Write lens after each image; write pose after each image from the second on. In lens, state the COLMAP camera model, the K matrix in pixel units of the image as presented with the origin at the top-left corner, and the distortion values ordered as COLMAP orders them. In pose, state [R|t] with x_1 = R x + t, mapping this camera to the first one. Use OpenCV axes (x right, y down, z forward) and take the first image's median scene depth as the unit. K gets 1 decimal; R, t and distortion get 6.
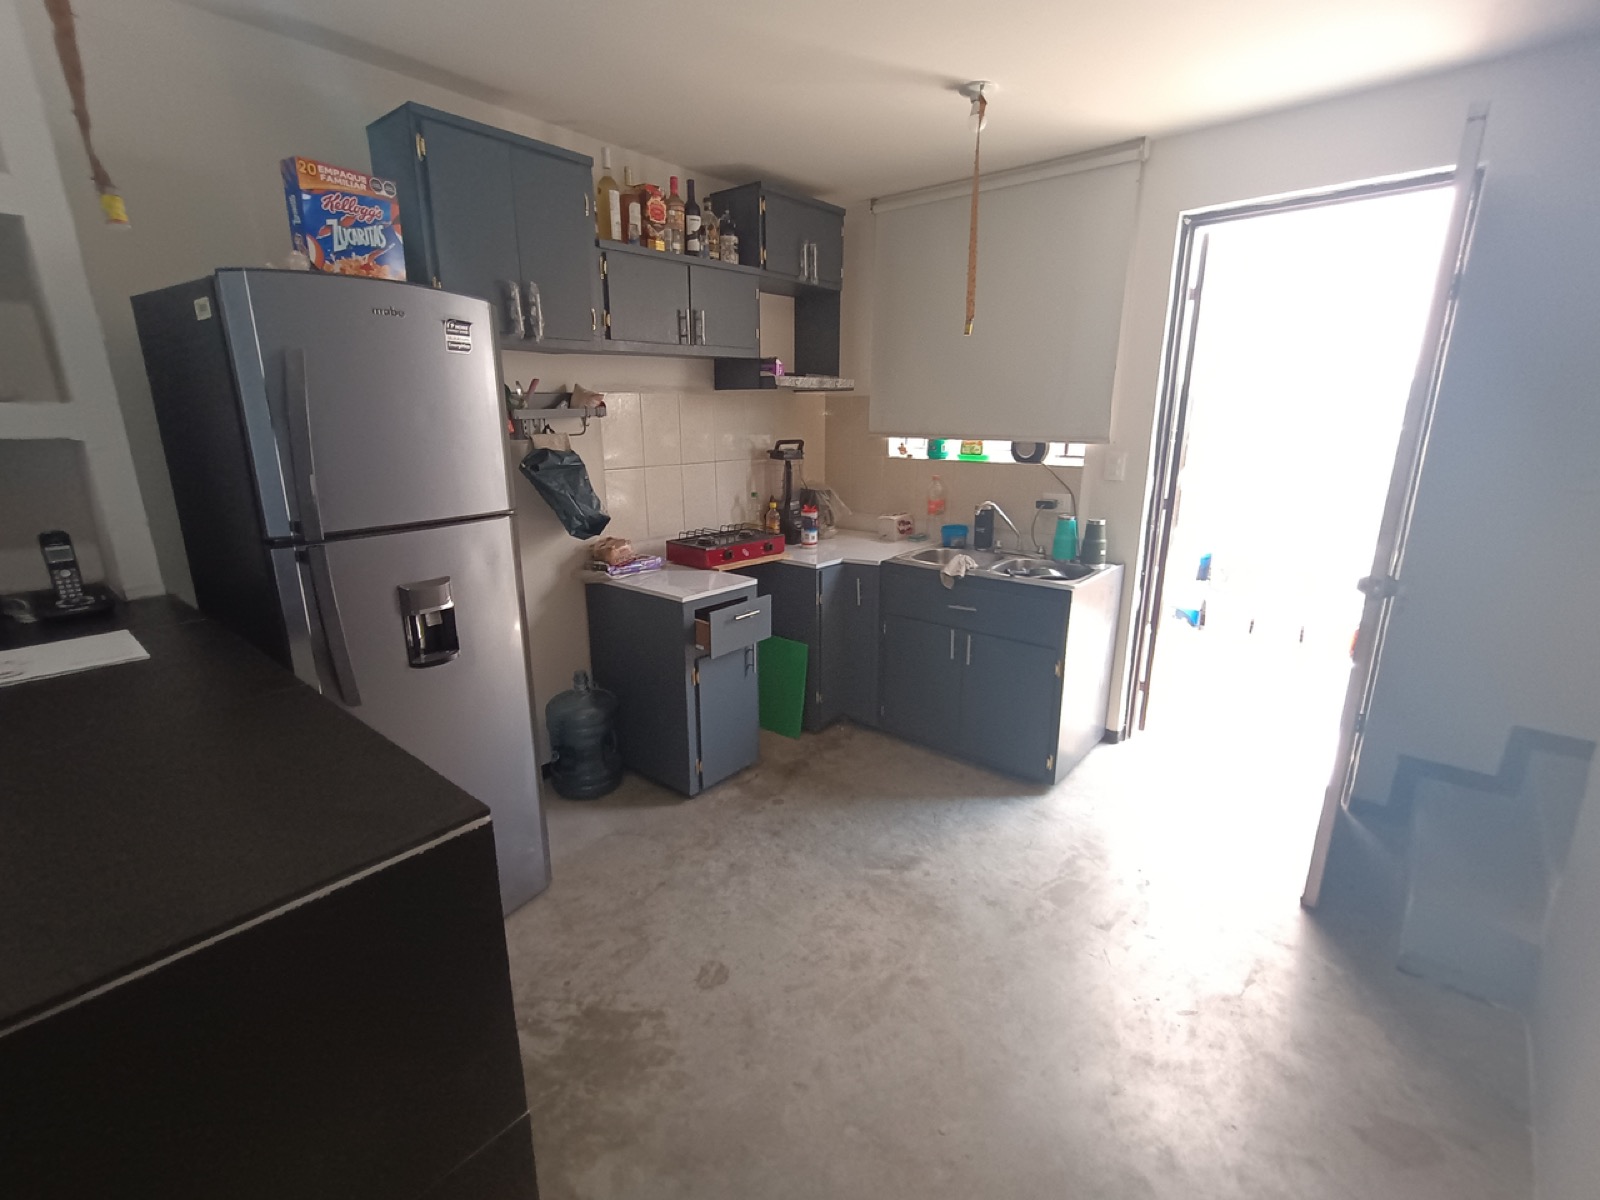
lens RADIAL K [[712.5, 0, 800.0], [0, 712.5, 600.0], [0, 0, 1]] dist [0.001258, -0.000138]
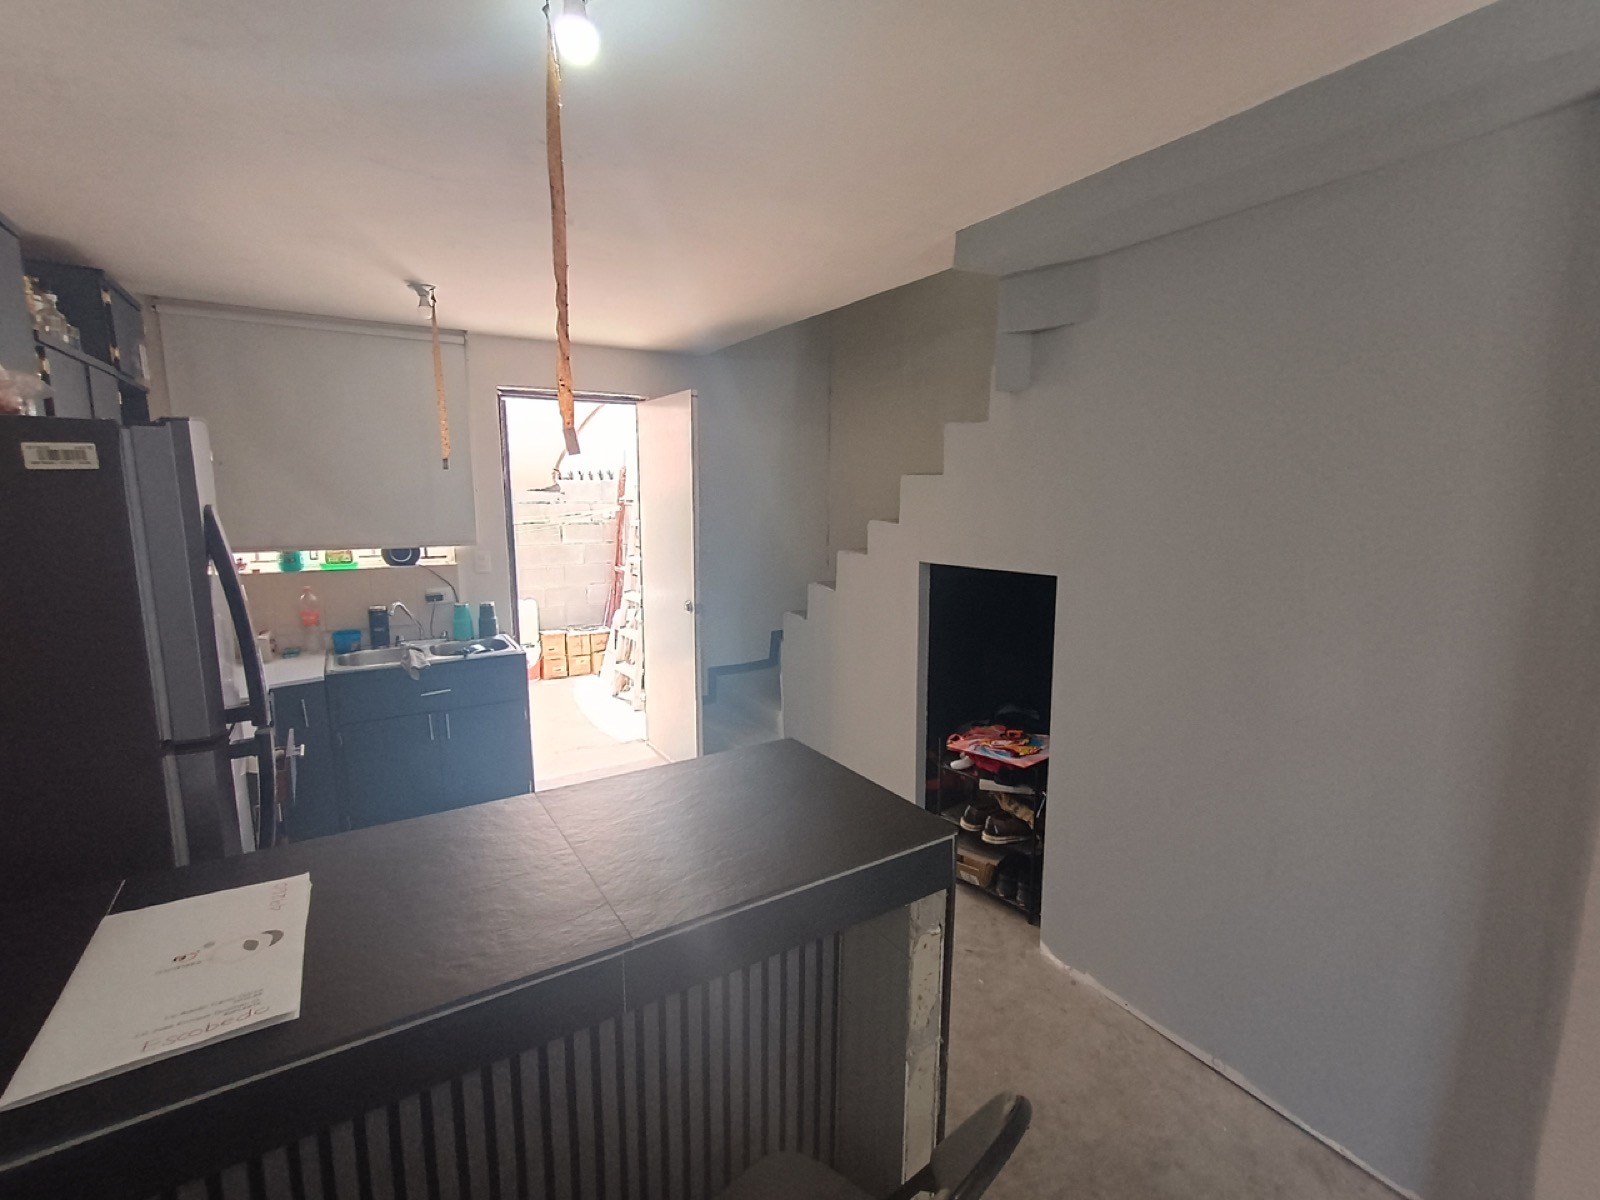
lens RADIAL K [[724.2, 0, 801.2], [0, 724.2, 597.3], [0, 0, 1]] dist [0.001241, 0.000105]
pose [[0.300427, -0.134600, 0.944260, -0.607333], [0.243622, 0.967983, 0.060470, -0.057626], [-0.922167, 0.211876, 0.323600, 0.039544]]
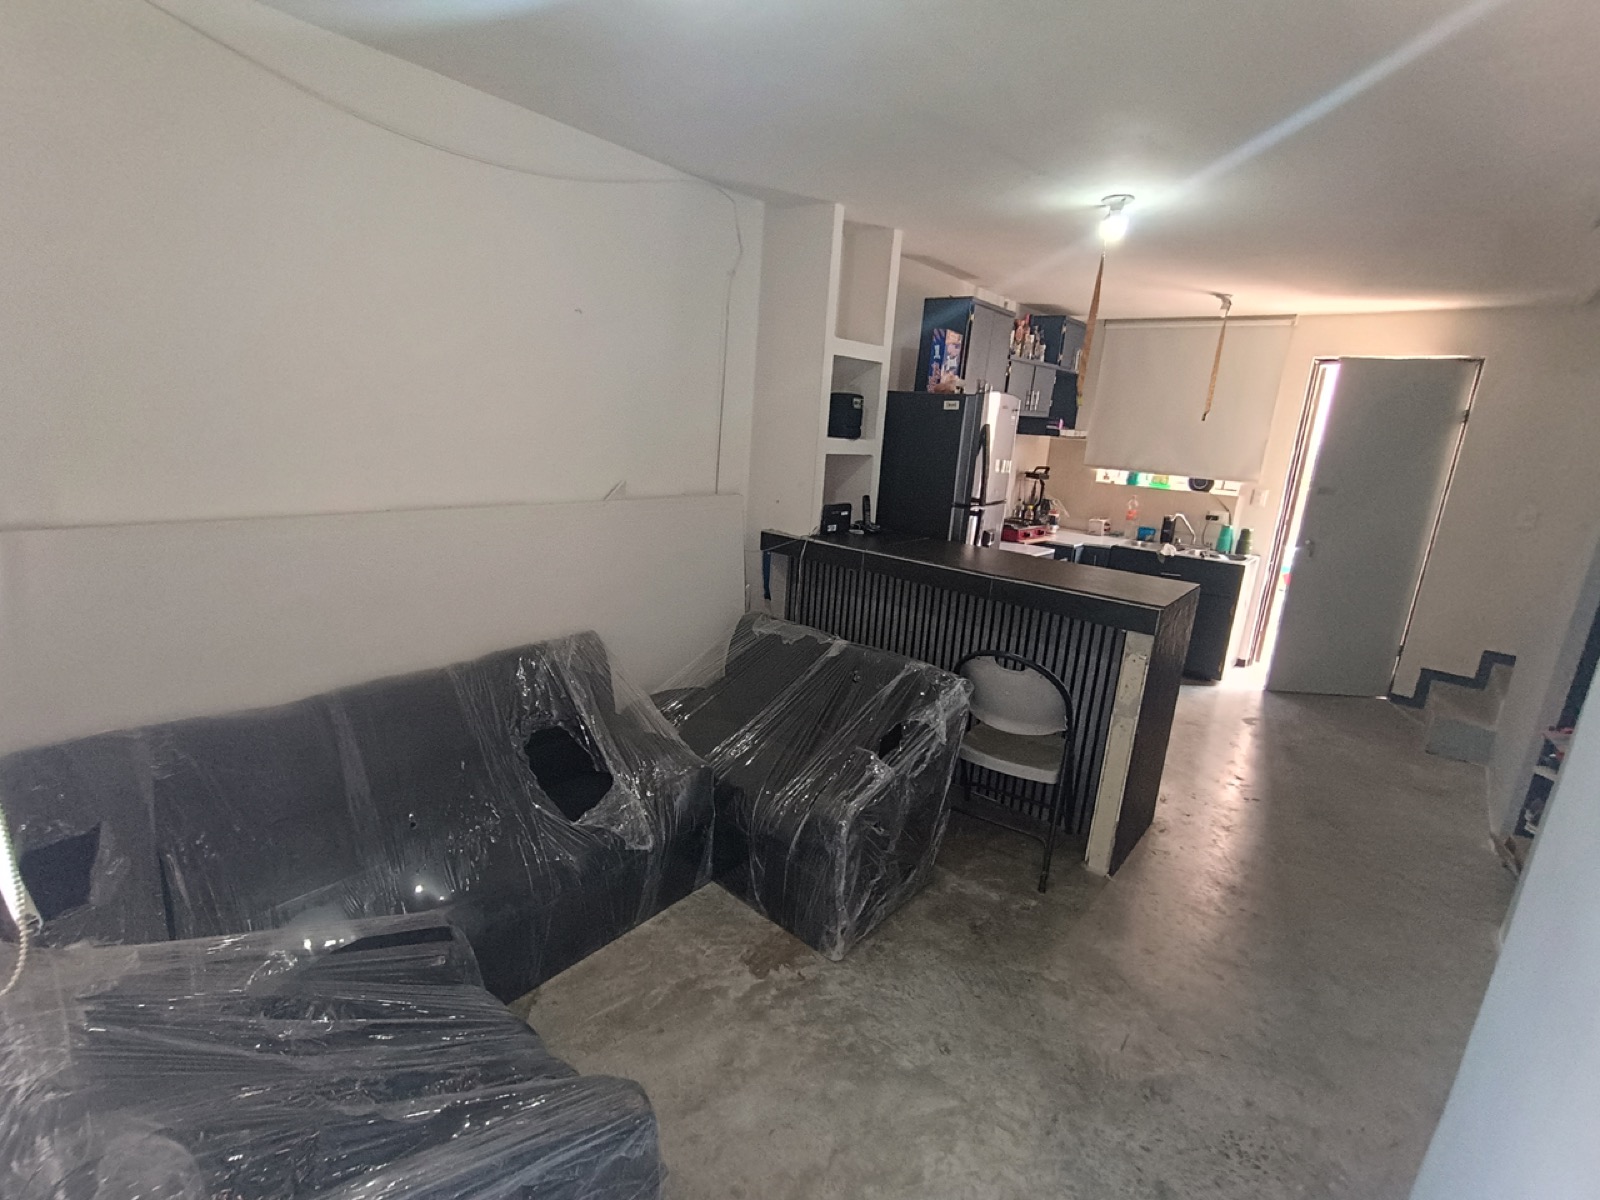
lens RADIAL K [[724.2, 0, 801.2], [0, 724.2, 597.3], [0, 0, 1]] dist [0.001241, 0.000105]
pose [[0.997693, 0.063300, 0.024536, -0.614902], [-0.062807, 0.997818, -0.020356, 0.139007], [-0.025771, 0.018768, 0.999492, -0.622629]]
